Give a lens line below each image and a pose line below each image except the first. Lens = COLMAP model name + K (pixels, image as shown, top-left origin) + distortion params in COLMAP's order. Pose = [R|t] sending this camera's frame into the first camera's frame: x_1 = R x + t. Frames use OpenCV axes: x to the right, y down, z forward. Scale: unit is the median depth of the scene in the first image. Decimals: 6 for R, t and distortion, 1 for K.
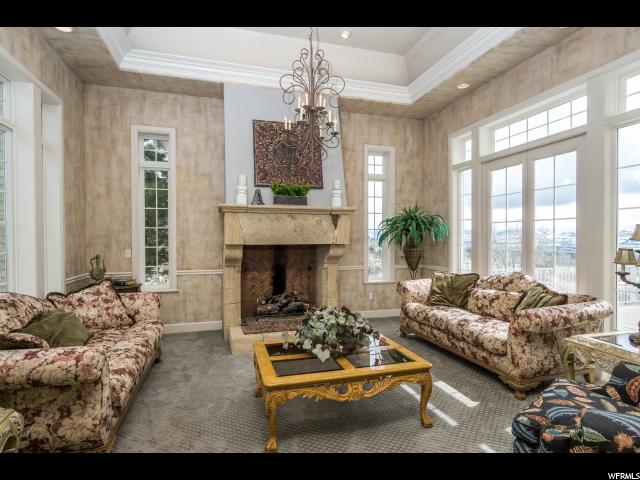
lens RADIAL K [[338.9, 0, 316.7], [0, 338.9, 240.3], [0, 0, 1]] dist [0.001258, 0.001041]
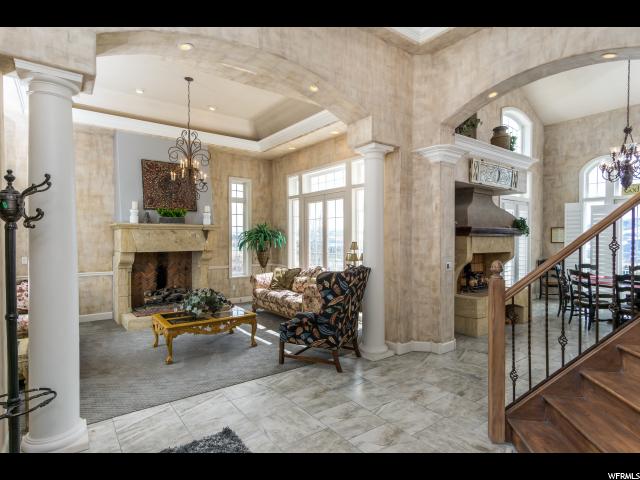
lens RADIAL K [[338.9, 0, 316.7], [0, 338.9, 240.3], [0, 0, 1]] dist [0.001258, 0.001041]
pose [[0.934582, -0.002811, 0.355737, -0.016298], [0.002945, 0.999996, 0.000166, -0.029450], [-0.355736, 0.000893, 0.934586, -0.478925]]
